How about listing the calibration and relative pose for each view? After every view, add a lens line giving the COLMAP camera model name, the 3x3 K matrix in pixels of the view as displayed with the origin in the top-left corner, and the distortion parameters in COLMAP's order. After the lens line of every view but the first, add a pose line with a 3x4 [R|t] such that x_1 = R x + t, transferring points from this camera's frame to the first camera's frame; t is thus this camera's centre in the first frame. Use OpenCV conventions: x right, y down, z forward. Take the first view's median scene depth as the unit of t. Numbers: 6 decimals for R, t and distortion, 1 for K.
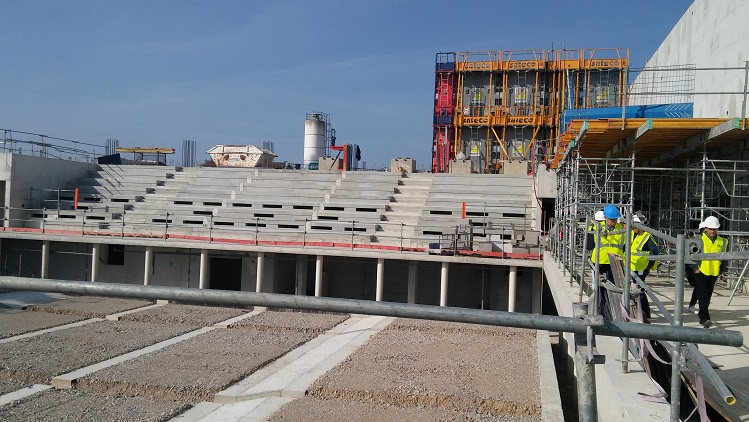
lens RADIAL K [[601.1, 0, 374.2], [0, 601.1, 226.1], [0, 0, 1]] dist [0.052466, -0.089059]
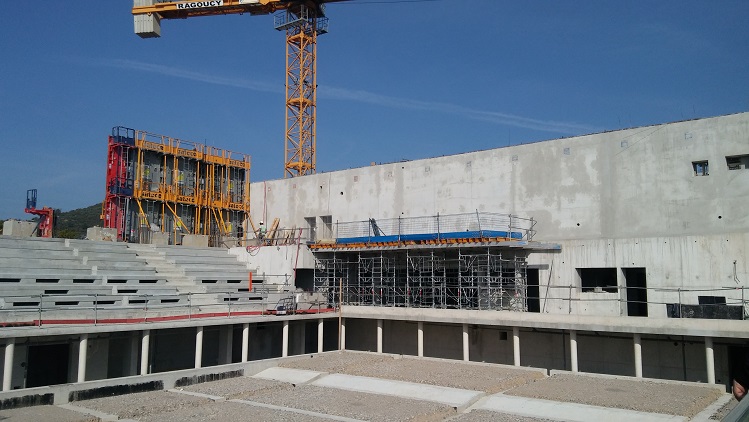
lens RADIAL K [[601.1, 0, 376.1], [0, 601.1, 219.1], [0, 0, 1]] dist [0.052466, -0.089059]
pose [[0.425544, 0.062167, 0.902800, -0.797440], [0.036186, 0.995671, -0.085618, -0.031138], [-0.904214, 0.069103, 0.421452, 0.226467]]
